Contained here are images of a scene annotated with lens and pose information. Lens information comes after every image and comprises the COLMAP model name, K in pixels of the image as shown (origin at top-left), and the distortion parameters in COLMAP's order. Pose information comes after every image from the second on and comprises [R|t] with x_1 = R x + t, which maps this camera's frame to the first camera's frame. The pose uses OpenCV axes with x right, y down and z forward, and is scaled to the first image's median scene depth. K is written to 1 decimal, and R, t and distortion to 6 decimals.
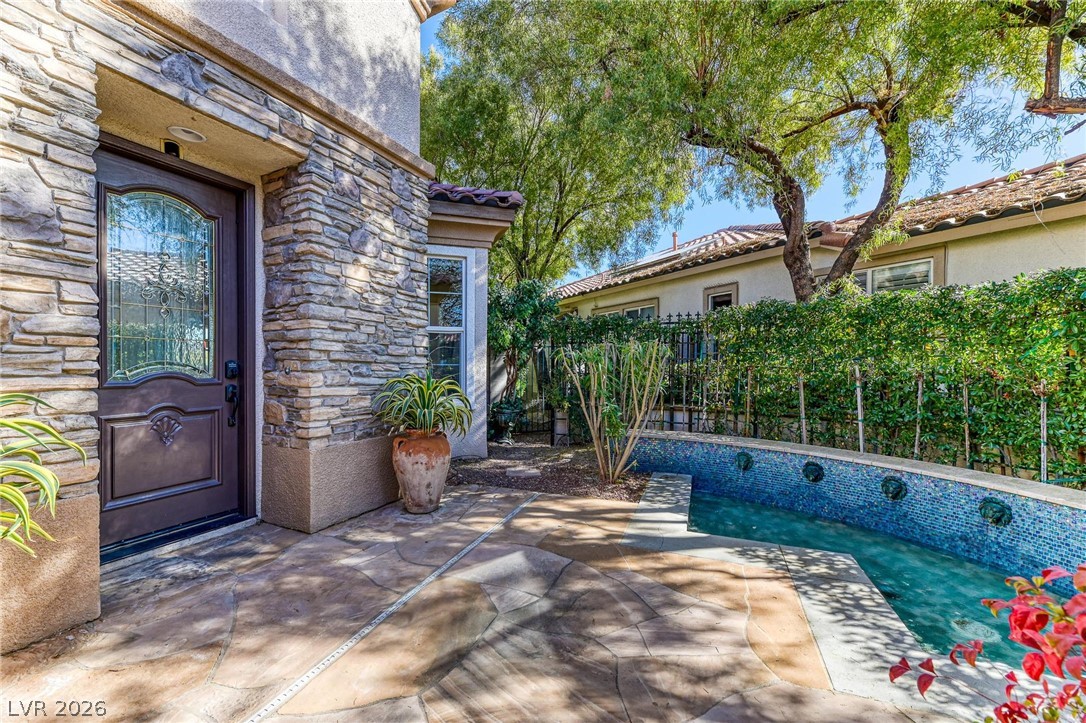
lens RADIAL K [[434.6, 0, 544.9], [0, 434.6, 363.2], [0, 0, 1]] dist [-0.000670, -0.000136]
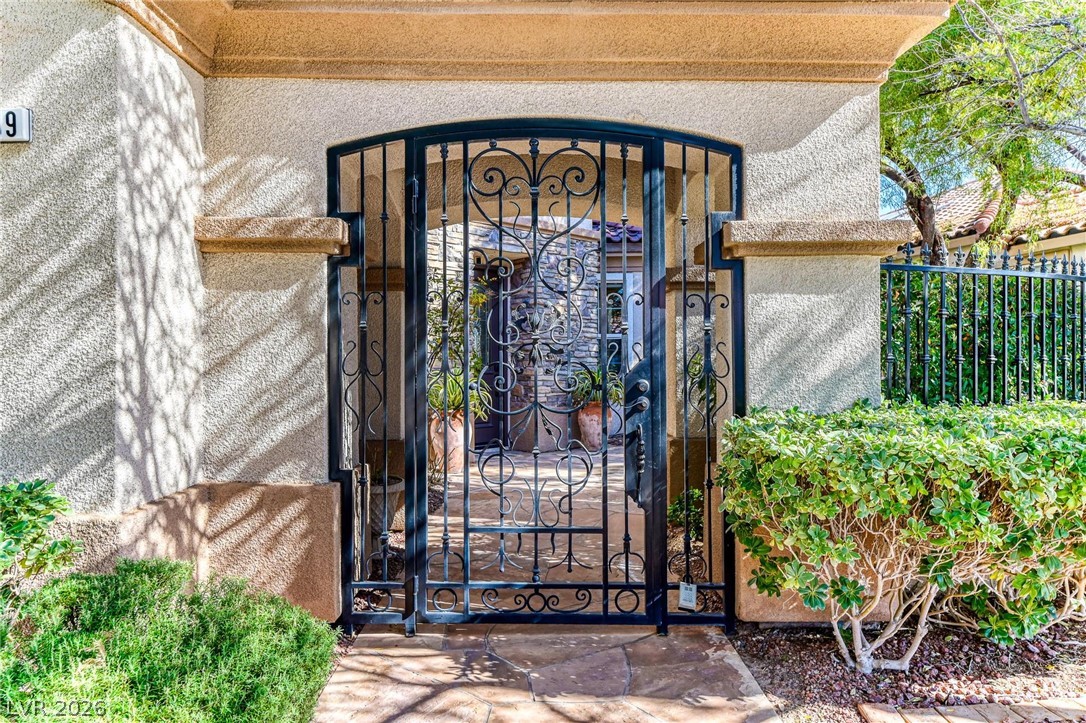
lens RADIAL K [[751.2, 0, 543.4], [0, 751.2, 359.5], [0, 0, 1]] dist [-0.009636, -0.001210]
pose [[0.944973, -0.005952, -0.327096, 0.445670], [0.006657, 0.999977, 0.001035, -0.013262], [0.327082, -0.003156, 0.944991, -1.676034]]
